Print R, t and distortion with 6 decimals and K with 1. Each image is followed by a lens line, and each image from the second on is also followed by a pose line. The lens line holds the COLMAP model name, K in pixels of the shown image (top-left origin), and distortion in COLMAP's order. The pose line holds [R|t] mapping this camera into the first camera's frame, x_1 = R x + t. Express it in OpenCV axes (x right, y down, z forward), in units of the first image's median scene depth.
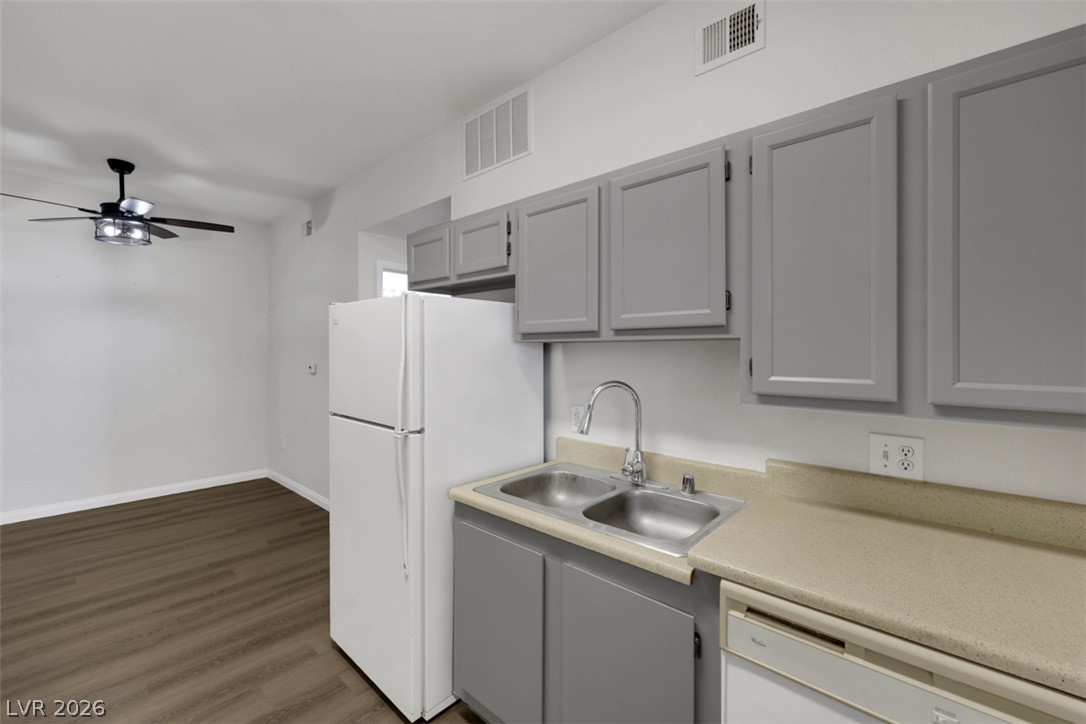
lens RADIAL K [[448.6, 0, 546.3], [0, 448.6, 348.5], [0, 0, 1]] dist [0.000036, -0.000064]
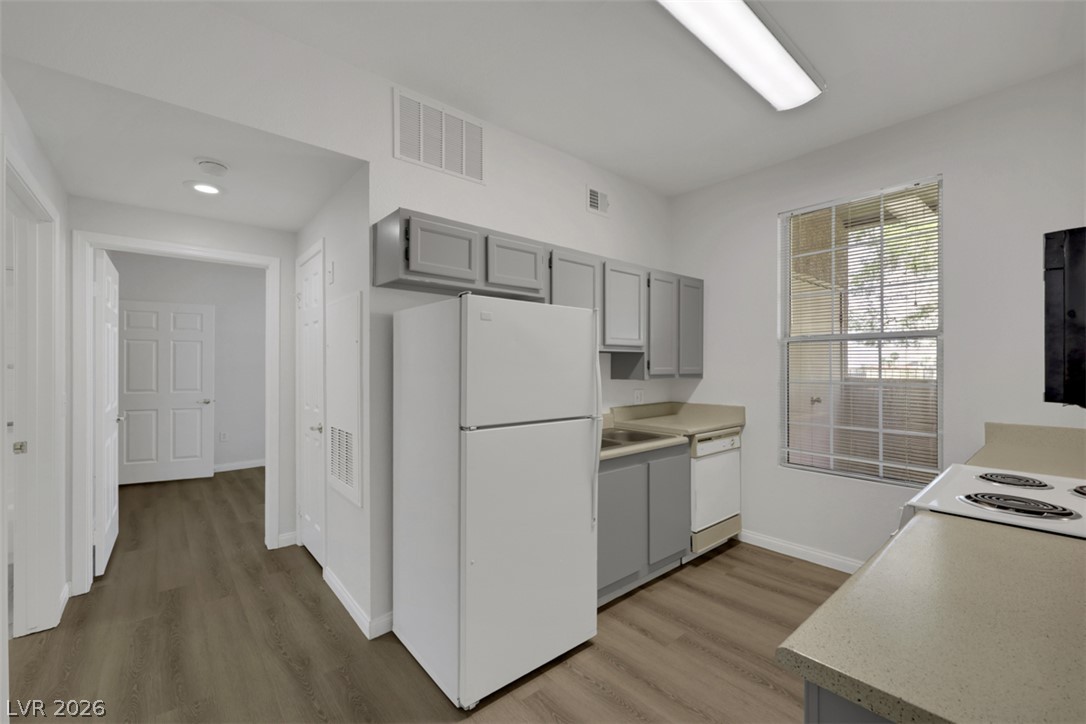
lens RADIAL K [[448.6, 0, 542.5], [0, 448.6, 367.9], [0, 0, 1]] dist [0.000036, -0.000064]
pose [[0.137955, -0.004704, 0.990427, -0.882655], [-0.001651, 0.999986, 0.004979, 0.022094], [-0.990437, -0.002322, 0.137945, 0.528768]]
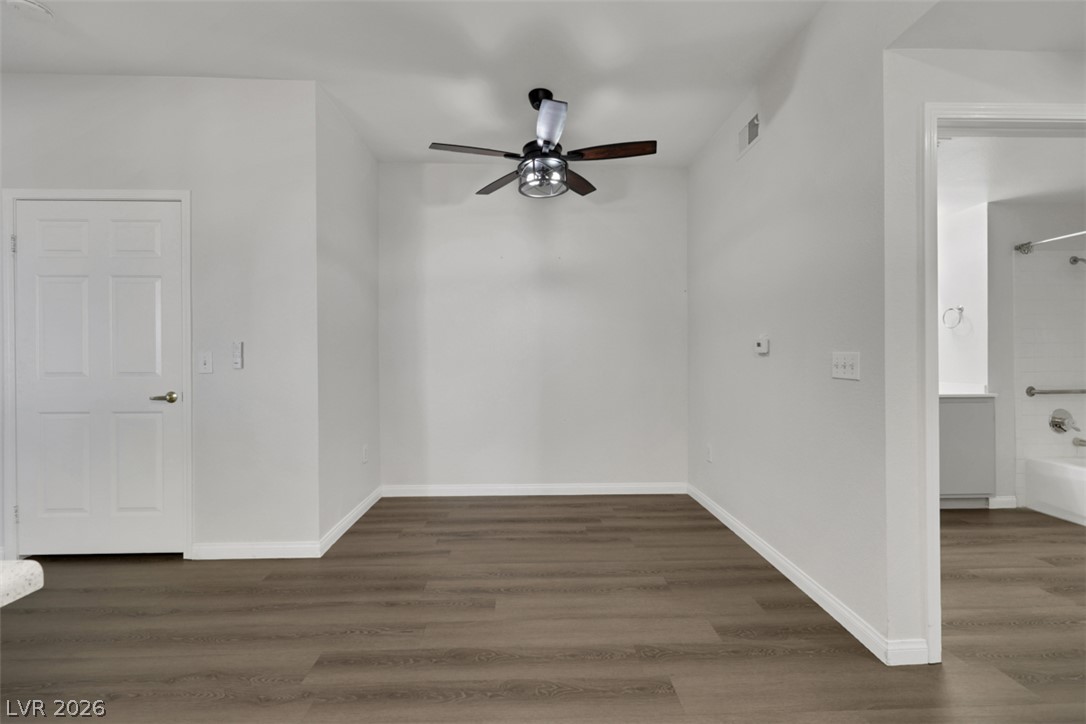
lens RADIAL K [[448.6, 0, 542.3], [0, 448.6, 359.5], [0, 0, 1]] dist [0.000036, -0.000064]
pose [[0.688473, -0.001704, -0.725260, -0.385402], [0.008627, 0.999946, 0.005840, 0.079034], [0.725210, -0.010277, 0.688451, 0.475729]]
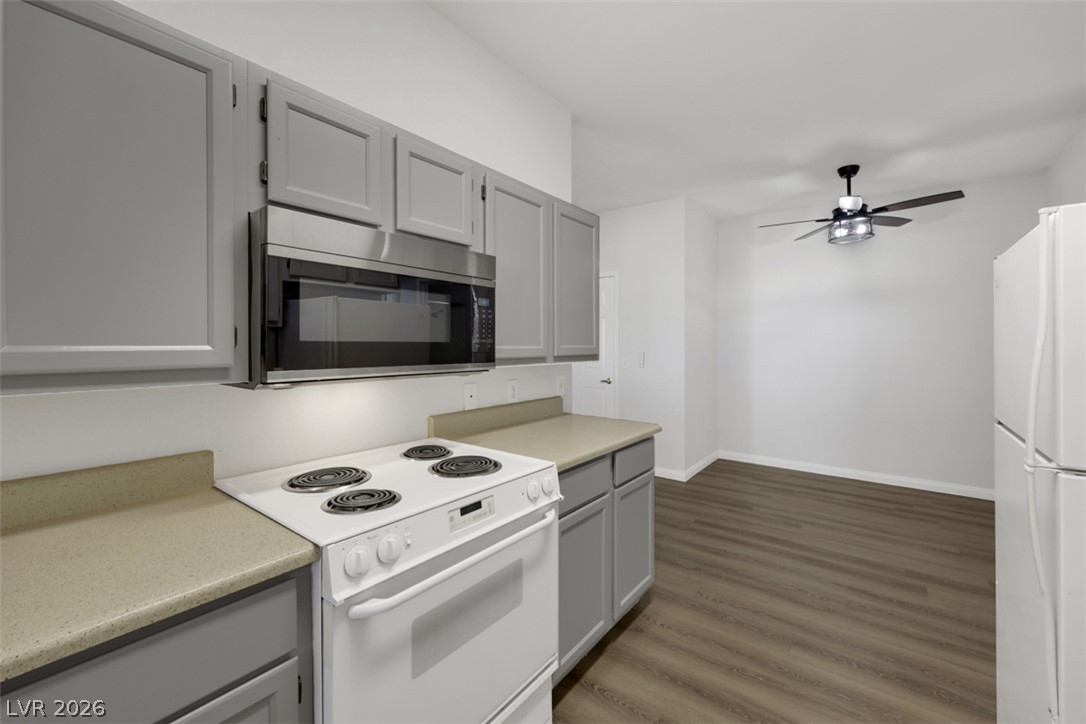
lens RADIAL K [[448.6, 0, 543.8], [0, 448.6, 345.0], [0, 0, 1]] dist [0.000036, -0.000064]
pose [[0.075794, -0.001232, -0.997123, 0.101920], [0.002424, 0.999997, -0.001051, 0.021187], [0.997121, -0.002337, 0.075796, 0.191529]]
